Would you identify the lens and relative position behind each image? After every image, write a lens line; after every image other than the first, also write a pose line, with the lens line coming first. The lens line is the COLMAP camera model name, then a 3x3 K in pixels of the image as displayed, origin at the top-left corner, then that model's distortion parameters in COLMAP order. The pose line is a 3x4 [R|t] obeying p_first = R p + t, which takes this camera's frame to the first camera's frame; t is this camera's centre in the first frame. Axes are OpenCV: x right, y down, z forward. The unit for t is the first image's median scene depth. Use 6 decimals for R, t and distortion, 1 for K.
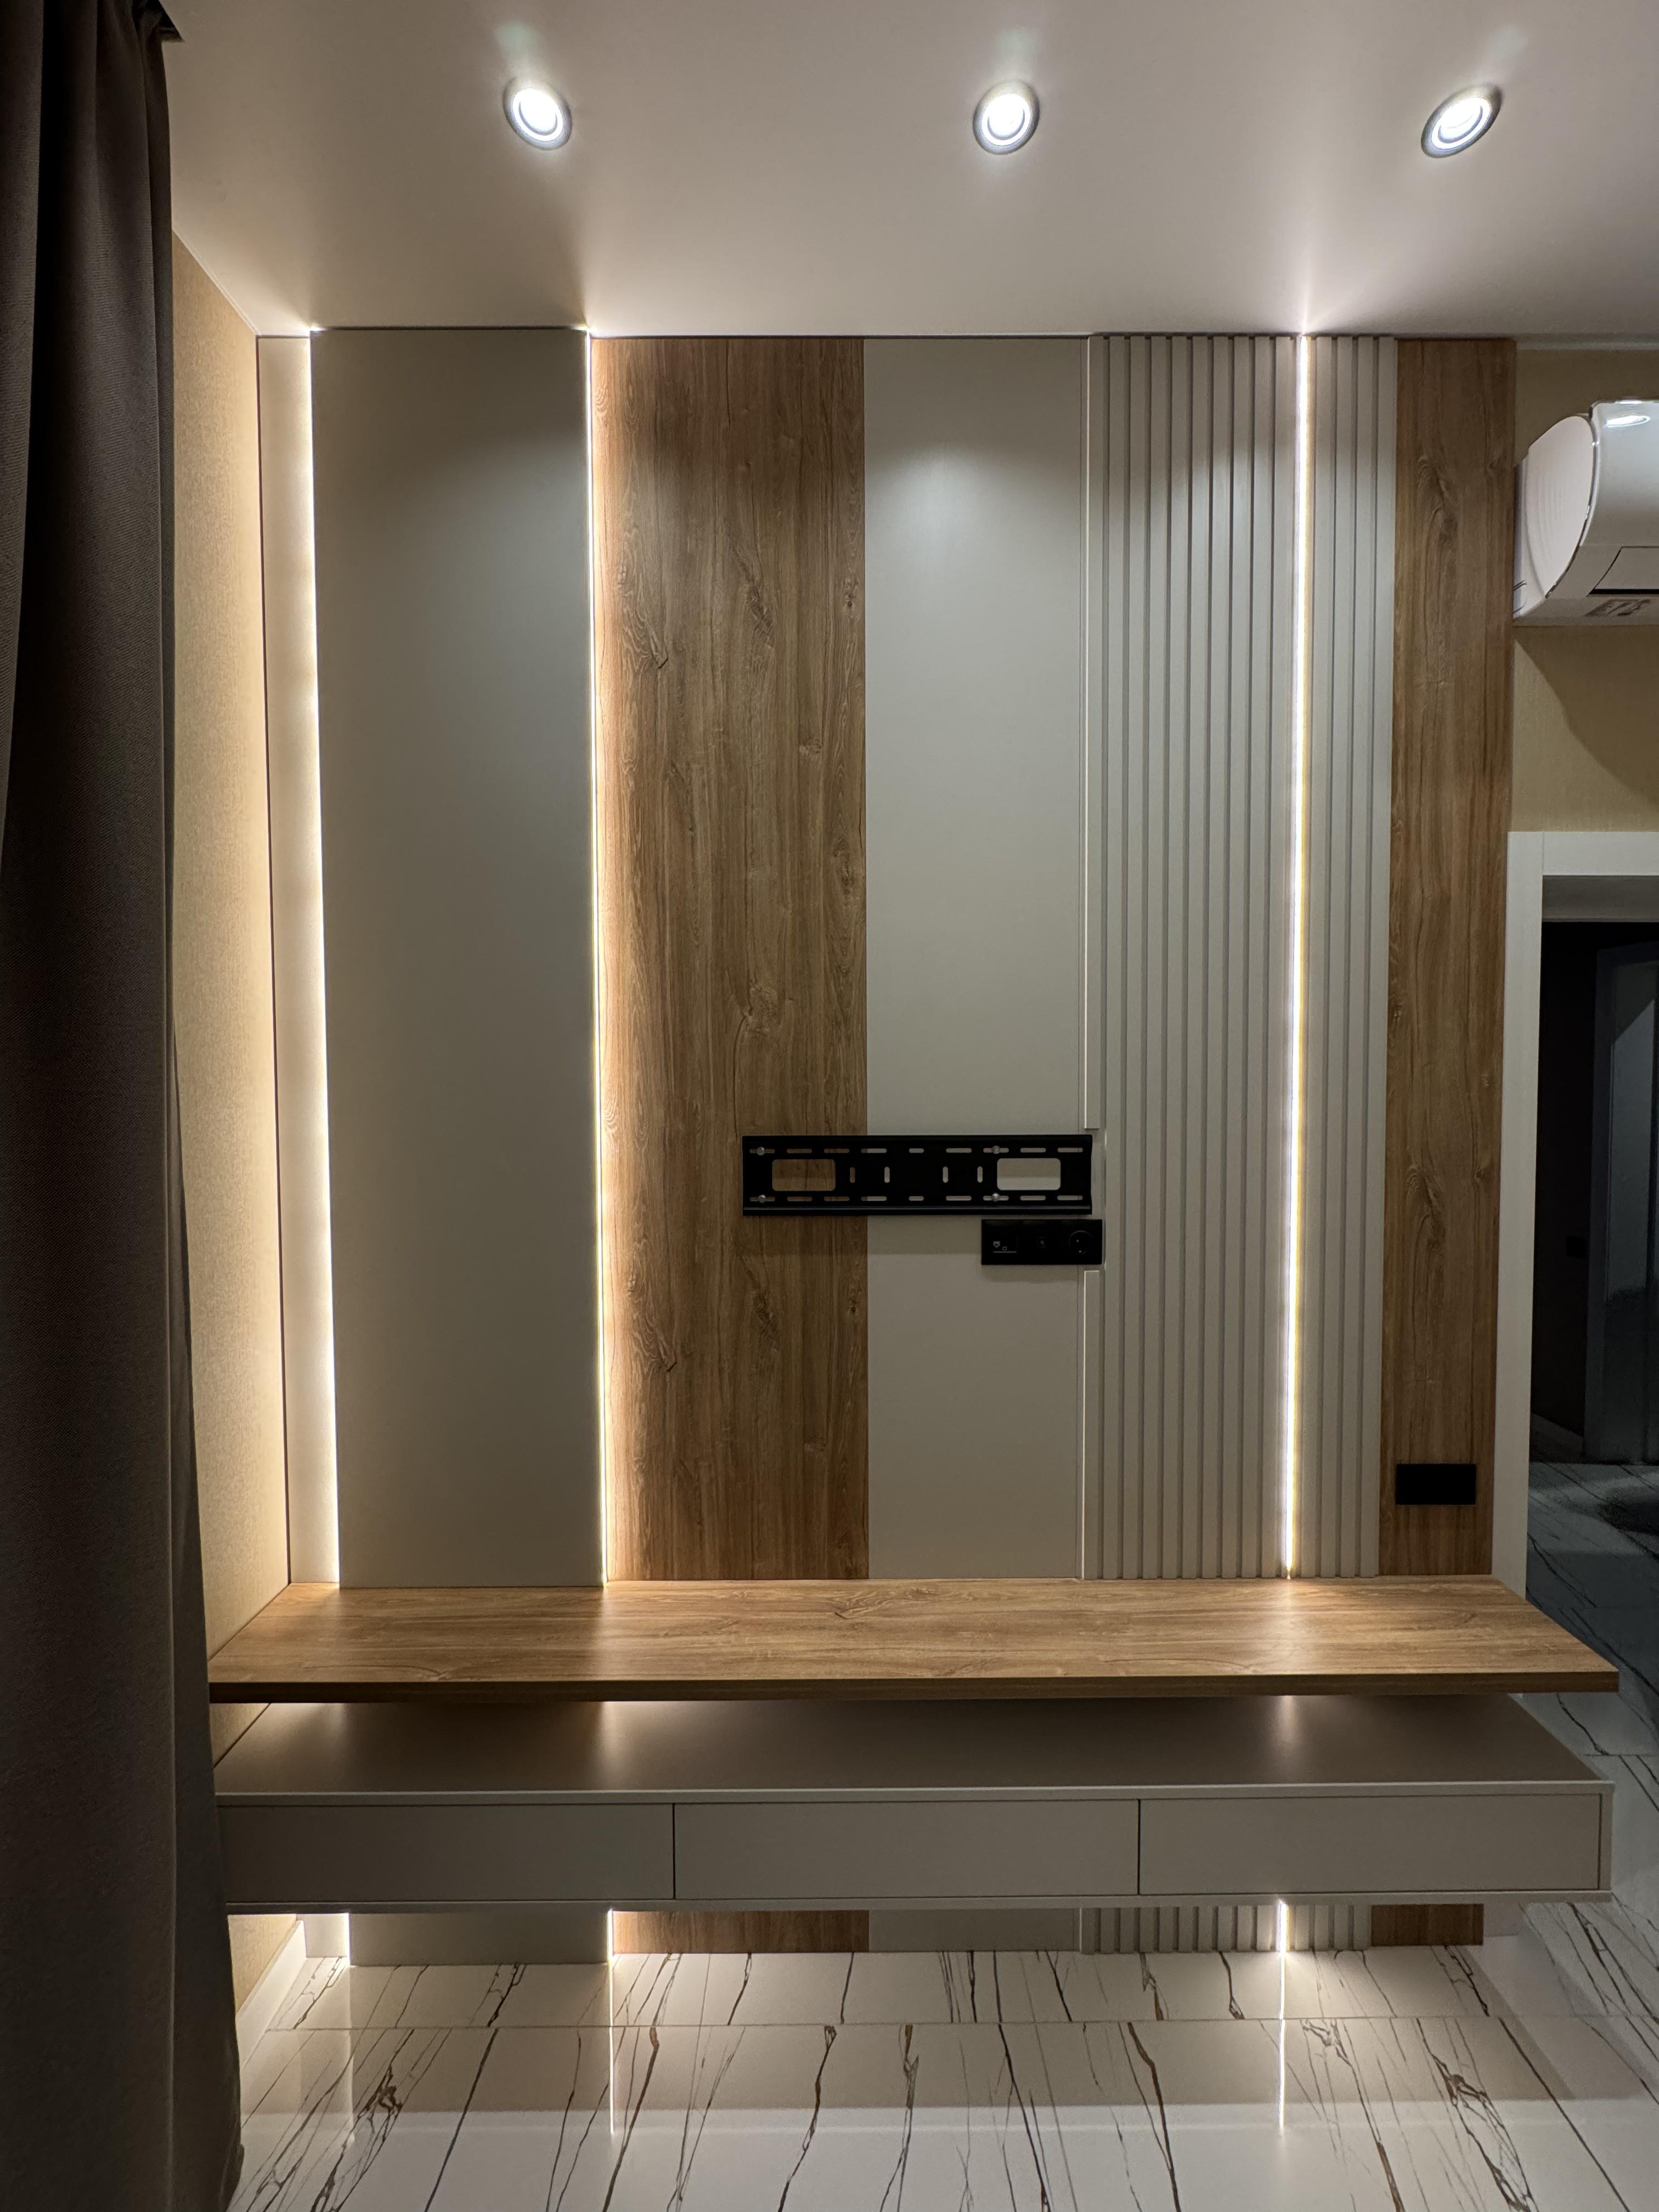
lens RADIAL K [[876.1, 0, 829.5], [0, 876.1, 1106.0], [0, 0, 1]] dist [-0.002913, 0.000245]
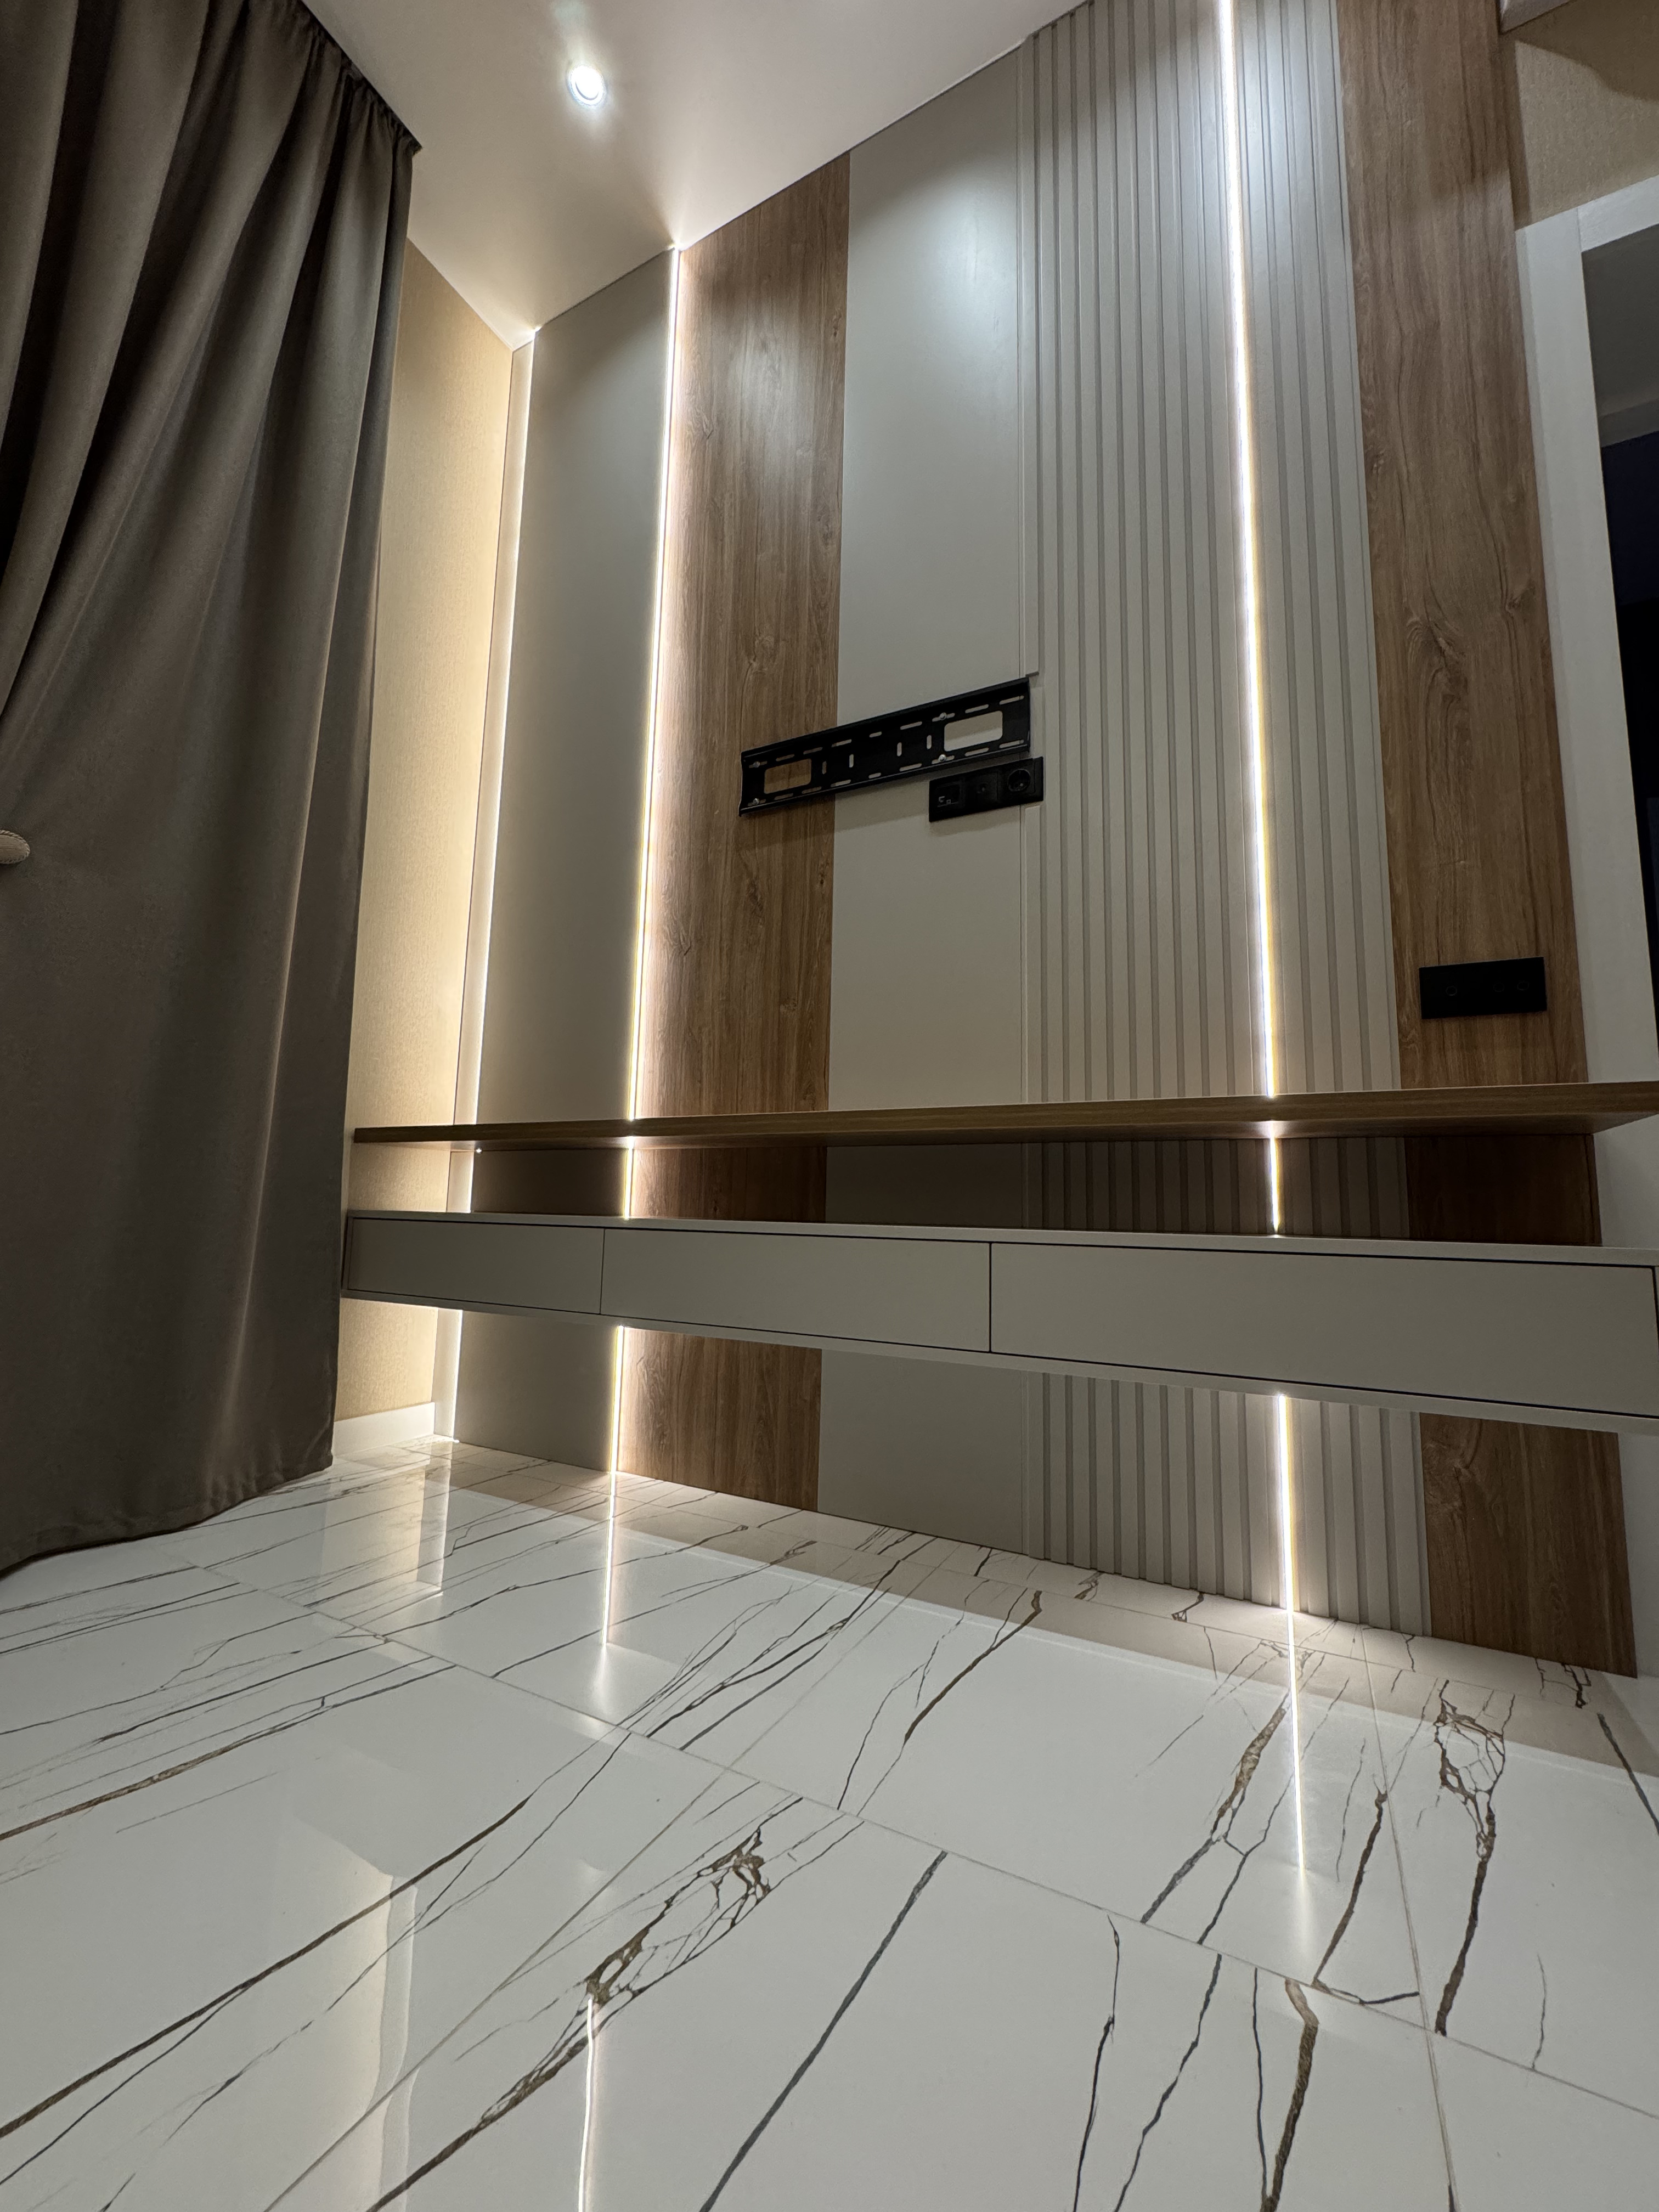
lens RADIAL K [[876.1, 0, 829.5], [0, 876.1, 1106.0], [0, 0, 1]] dist [-0.002913, 0.000245]
pose [[0.882397, -0.031264, -0.469466, 0.554669], [-0.044856, 0.987656, -0.150081, 0.686059], [0.468363, 0.153489, 0.870102, 0.079281]]
